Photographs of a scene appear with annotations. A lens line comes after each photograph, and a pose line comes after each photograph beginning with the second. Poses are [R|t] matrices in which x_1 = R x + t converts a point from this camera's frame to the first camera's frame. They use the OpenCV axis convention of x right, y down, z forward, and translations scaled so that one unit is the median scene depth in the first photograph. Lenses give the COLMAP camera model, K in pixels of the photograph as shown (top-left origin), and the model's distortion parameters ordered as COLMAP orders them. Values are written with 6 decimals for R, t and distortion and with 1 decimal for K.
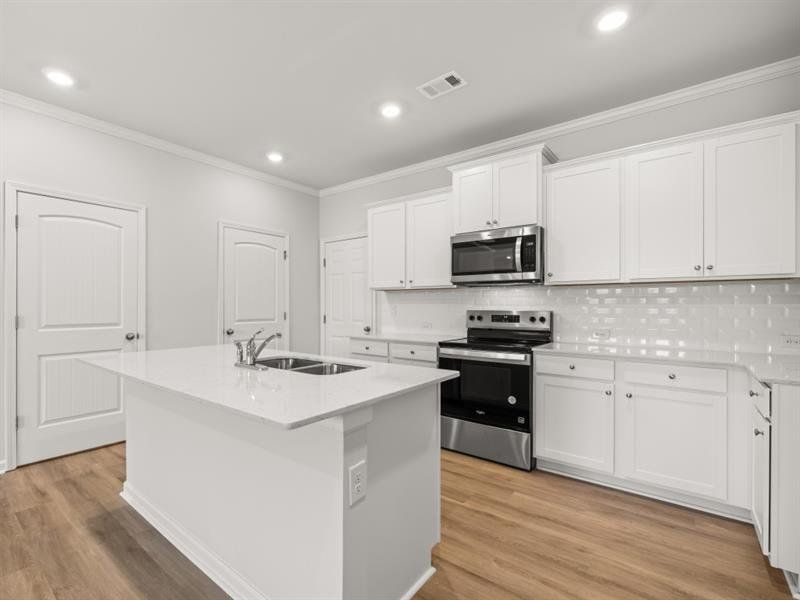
lens RADIAL K [[373.5, 0, 374.4], [0, 373.5, 306.1], [0, 0, 1]] dist [-0.003179, 0.001438]
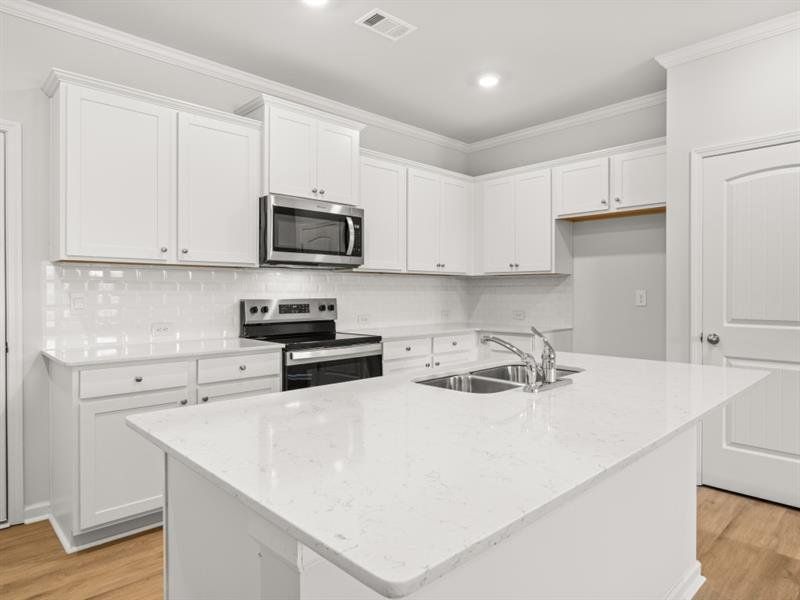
lens RADIAL K [[513.8, 0, 433.7], [0, 513.8, 292.3], [0, 0, 1]] dist [0.018931, -0.006135]
pose [[0.088654, -0.000891, 0.996062, -0.770614], [0.003571, 0.999993, 0.000576, -0.001937], [-0.996056, 0.003506, 0.088656, 0.633397]]
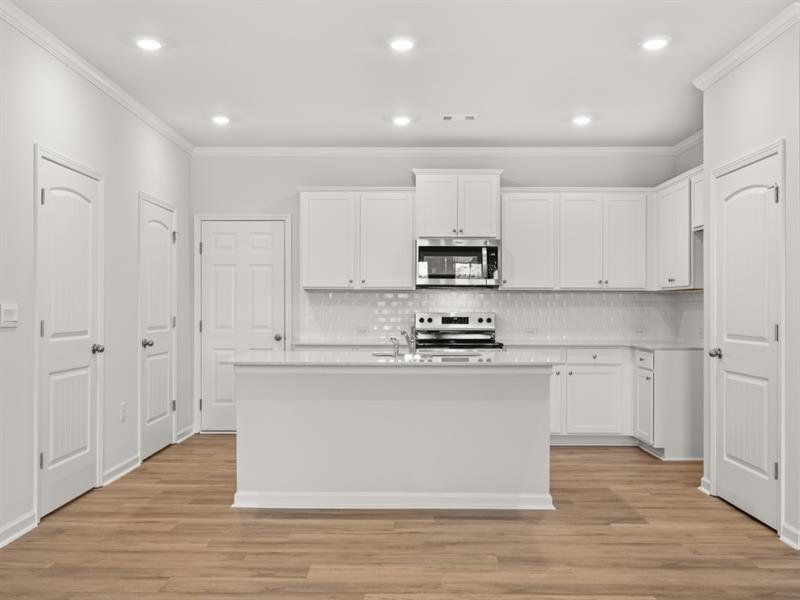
lens RADIAL K [[760.0, 0, 398.1], [0, 760.0, 301.8], [0, 0, 1]] dist [0.004673, 0.000000]
pose [[0.772089, 0.006544, 0.635481, -1.179417], [-0.000306, 0.999951, -0.009926, 0.002859], [-0.635515, 0.007470, 0.772053, -0.564723]]
